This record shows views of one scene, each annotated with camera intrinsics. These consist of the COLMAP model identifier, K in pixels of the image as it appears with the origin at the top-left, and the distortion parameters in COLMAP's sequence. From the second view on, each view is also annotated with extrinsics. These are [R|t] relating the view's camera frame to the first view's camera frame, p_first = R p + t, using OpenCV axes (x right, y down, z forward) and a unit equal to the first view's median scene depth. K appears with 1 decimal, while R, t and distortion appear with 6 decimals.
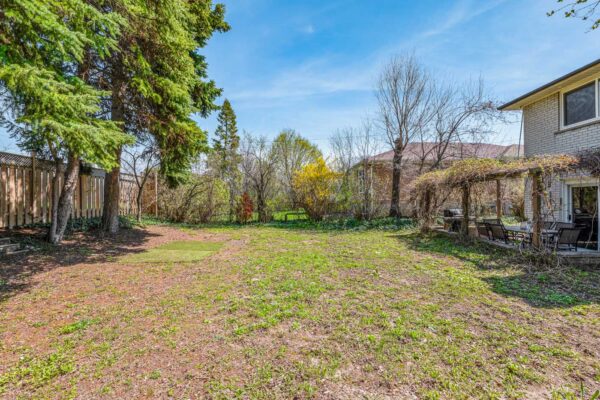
lens RADIAL K [[257.5, 0, 298.0], [0, 257.5, 197.2], [0, 0, 1]] dist [-0.000843, 0.000177]
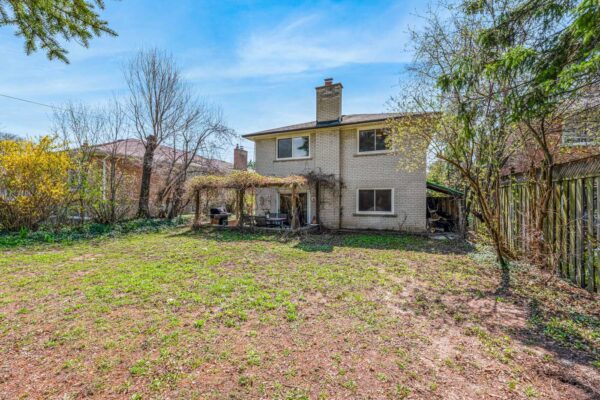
lens RADIAL K [[257.5, 0, 298.0], [0, 257.5, 197.2], [0, 0, 1]] dist [-0.000843, 0.000177]
pose [[0.338808, 0.013847, 0.940754, -0.325162], [-0.014443, 0.999850, -0.009515, 0.001957], [-0.940745, -0.010364, 0.338958, 0.156385]]
